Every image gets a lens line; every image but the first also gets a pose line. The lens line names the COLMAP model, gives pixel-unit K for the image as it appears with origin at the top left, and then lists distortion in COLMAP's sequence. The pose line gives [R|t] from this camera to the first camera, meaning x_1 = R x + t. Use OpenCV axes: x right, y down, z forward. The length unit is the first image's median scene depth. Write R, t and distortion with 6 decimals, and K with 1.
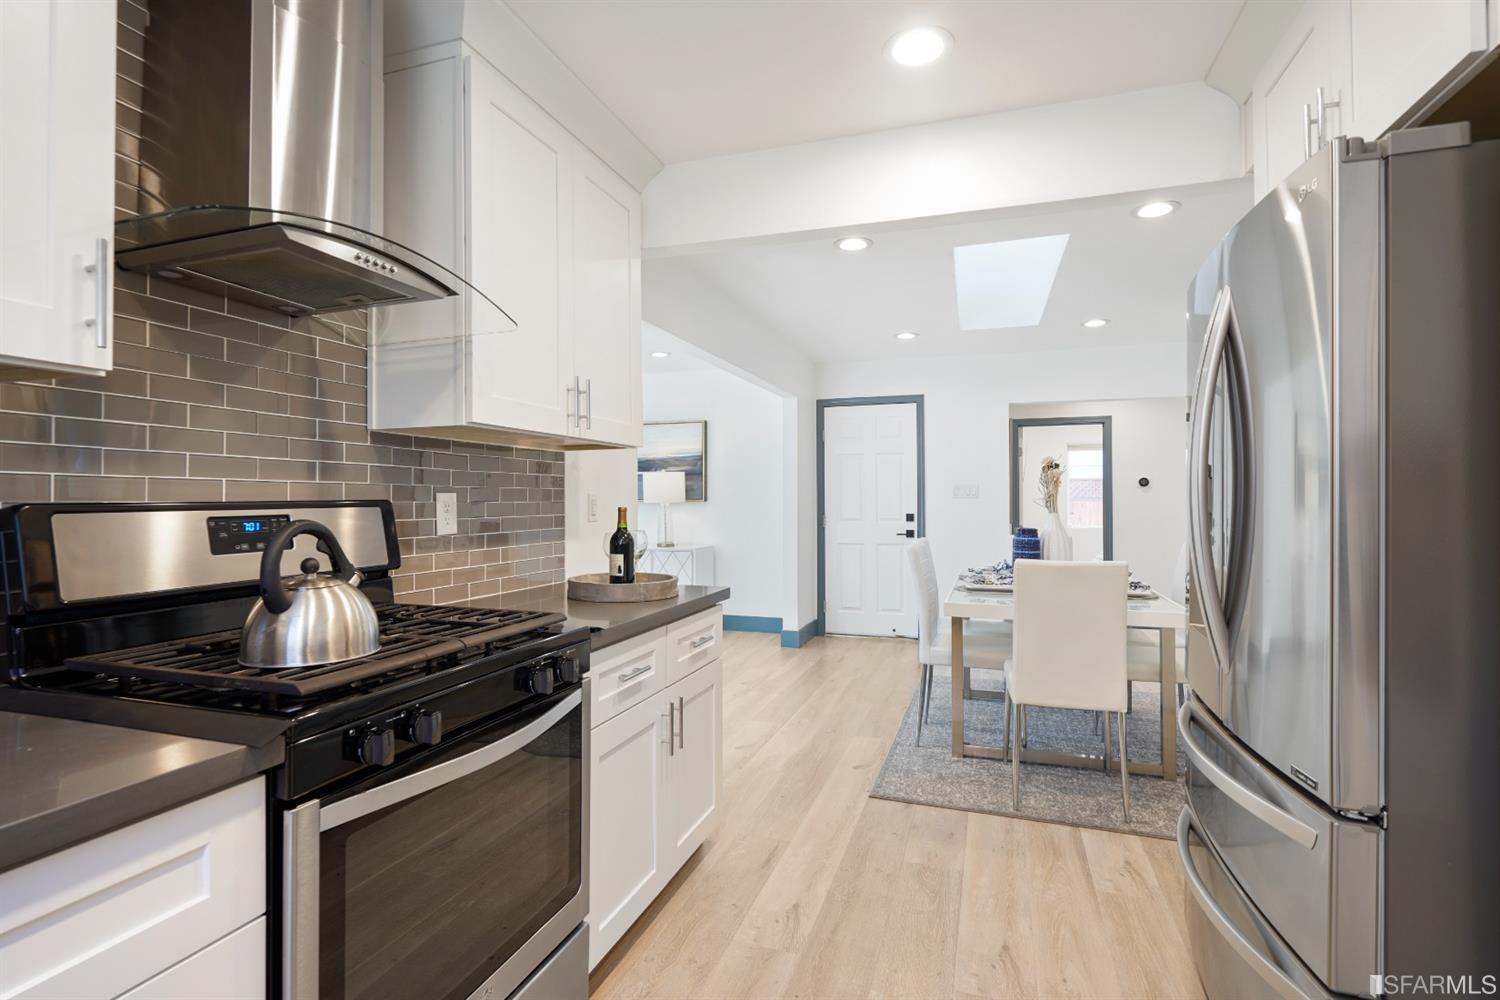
lens RADIAL K [[729.3, 0, 741.6], [0, 729.3, 498.8], [0, 0, 1]] dist [-0.002930, -0.000097]
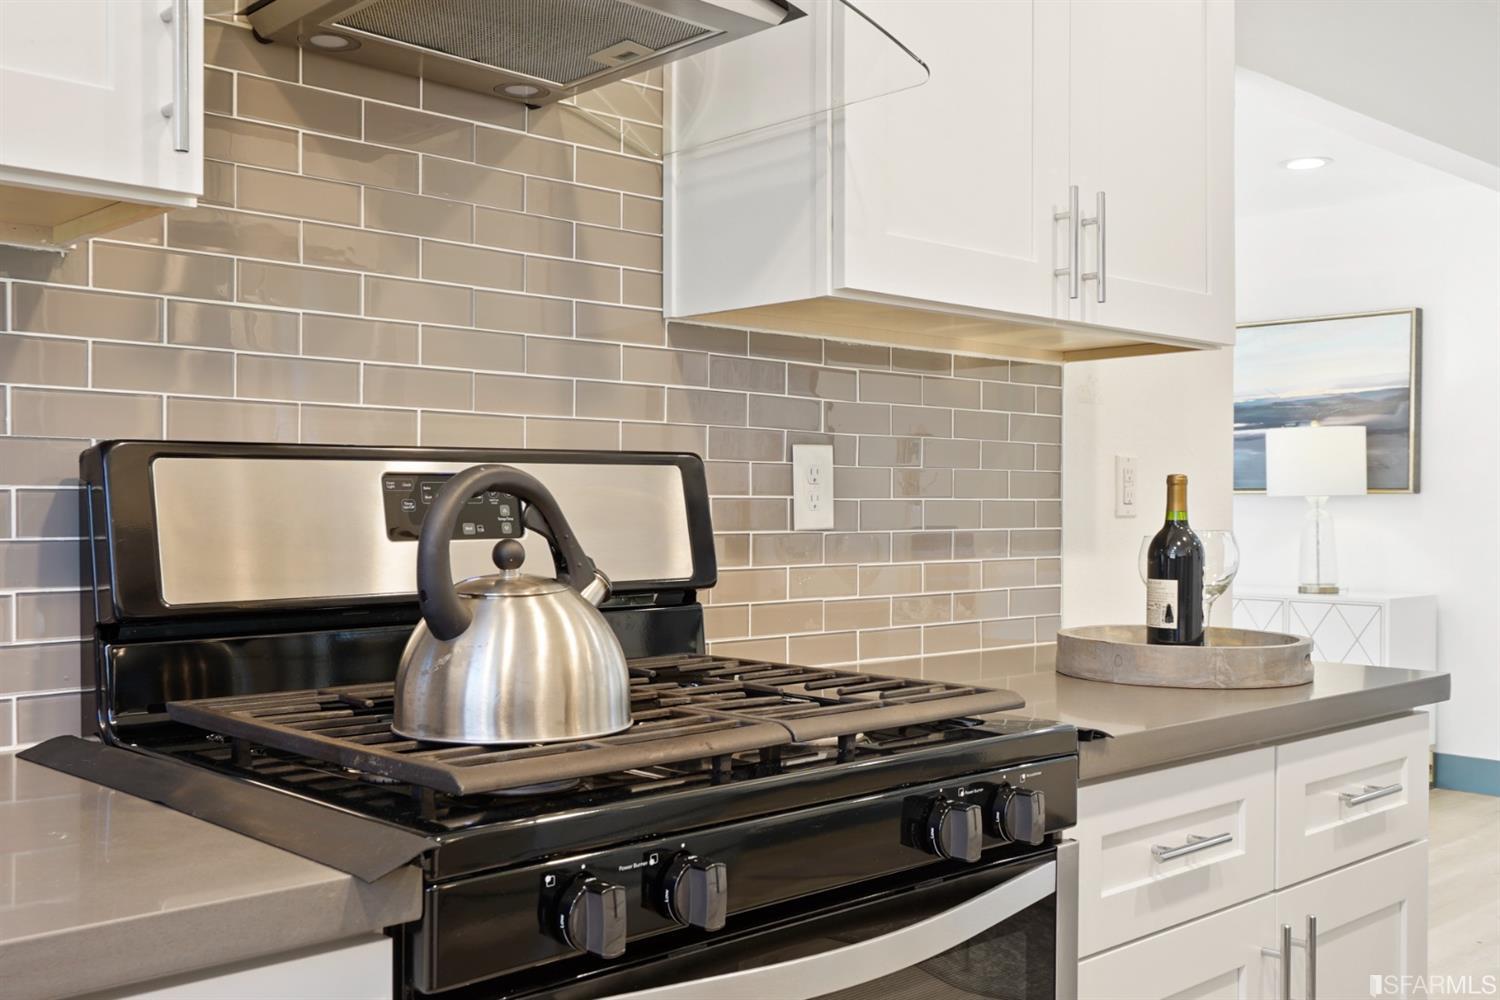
lens RADIAL K [[1480.3, 0, 746.3], [0, 1480.3, 517.7], [0, 0, 1]] dist [0.008192, -0.000455]
pose [[0.885685, 0.009444, -0.464190, 0.027866], [-0.004134, 0.999914, 0.012455, 0.032748], [0.464267, -0.009112, 0.885648, 0.092351]]
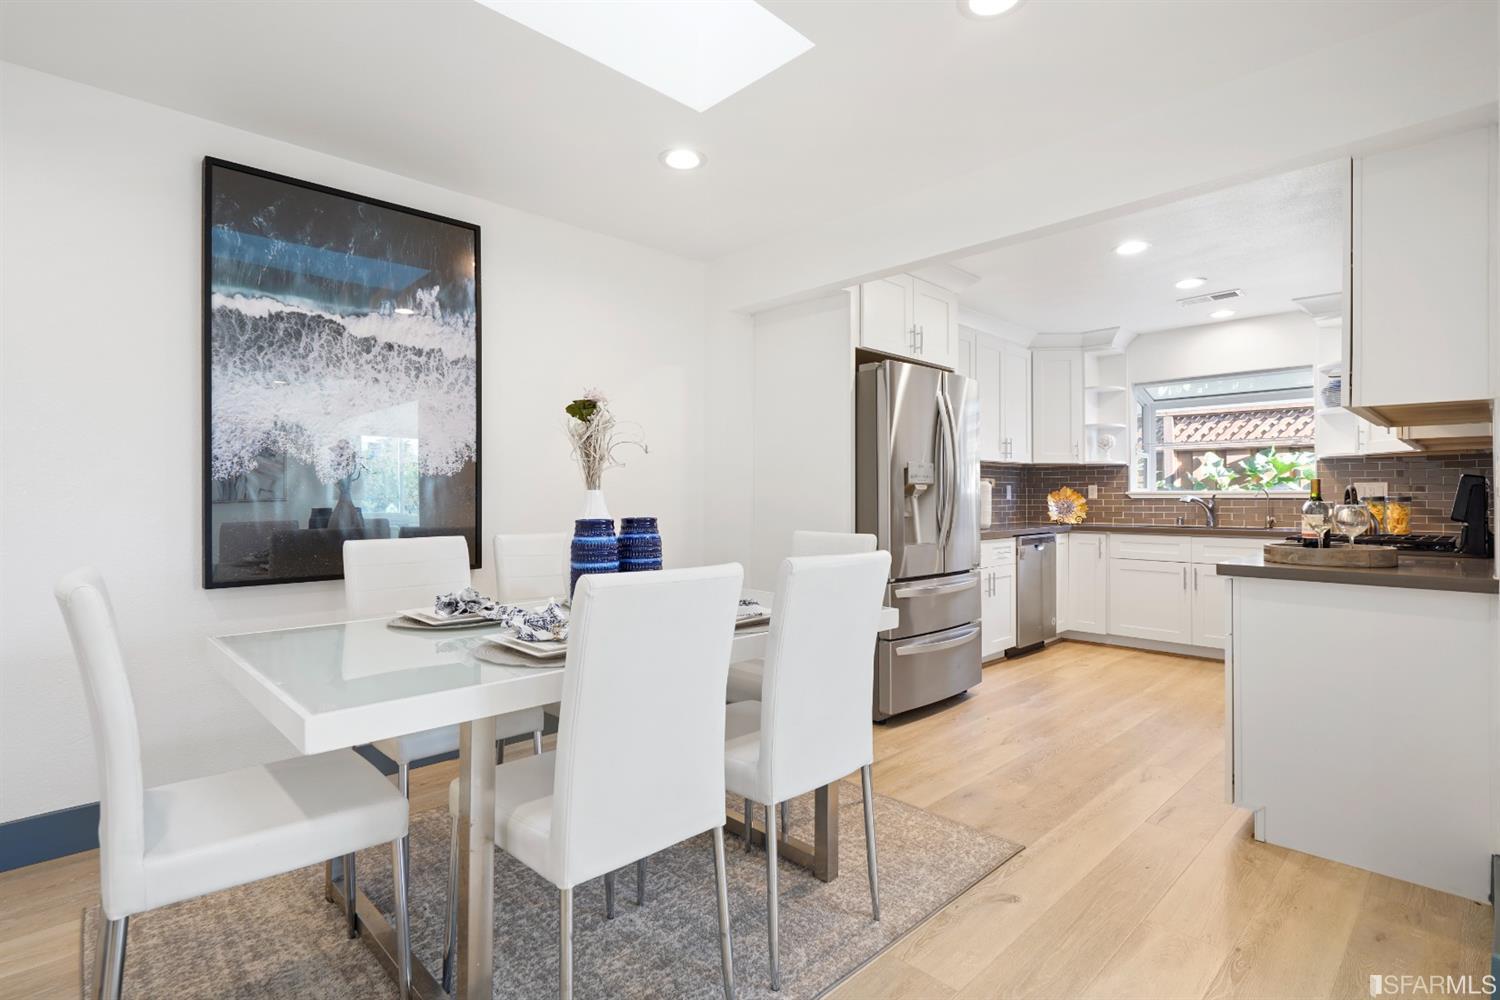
lens RADIAL K [[723.9, 0, 735.3], [0, 723.9, 488.0], [0, 0, 1]] dist [-0.005212, -0.000131]
pose [[-0.886826, 0.002852, 0.462095, 0.136101], [-0.002871, 0.999928, -0.011681, 0.046386], [-0.462095, -0.011686, -0.886753, 2.752908]]
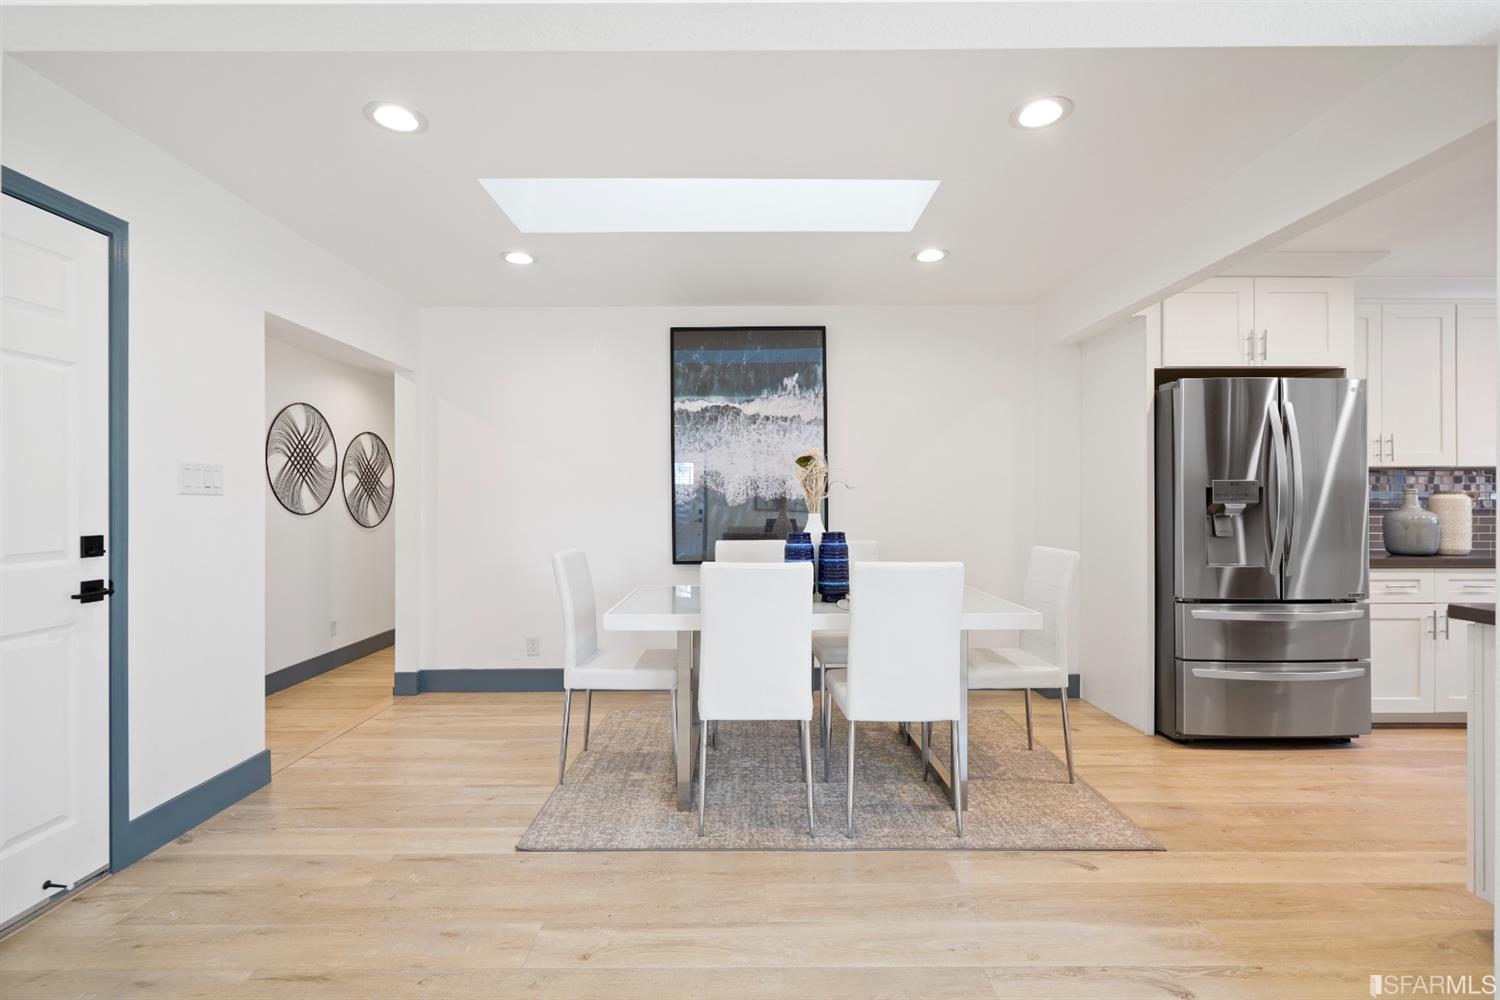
lens RADIAL K [[693.5, 0, 743.6], [0, 693.5, 500.7], [0, 0, 1]] dist [-0.000076, -0.000019]
pose [[-0.325693, 0.001364, 0.945475, -0.630599], [0.000028, 0.999999, -0.001433, 0.011440], [-0.945476, -0.000440, -0.325692, 2.572888]]
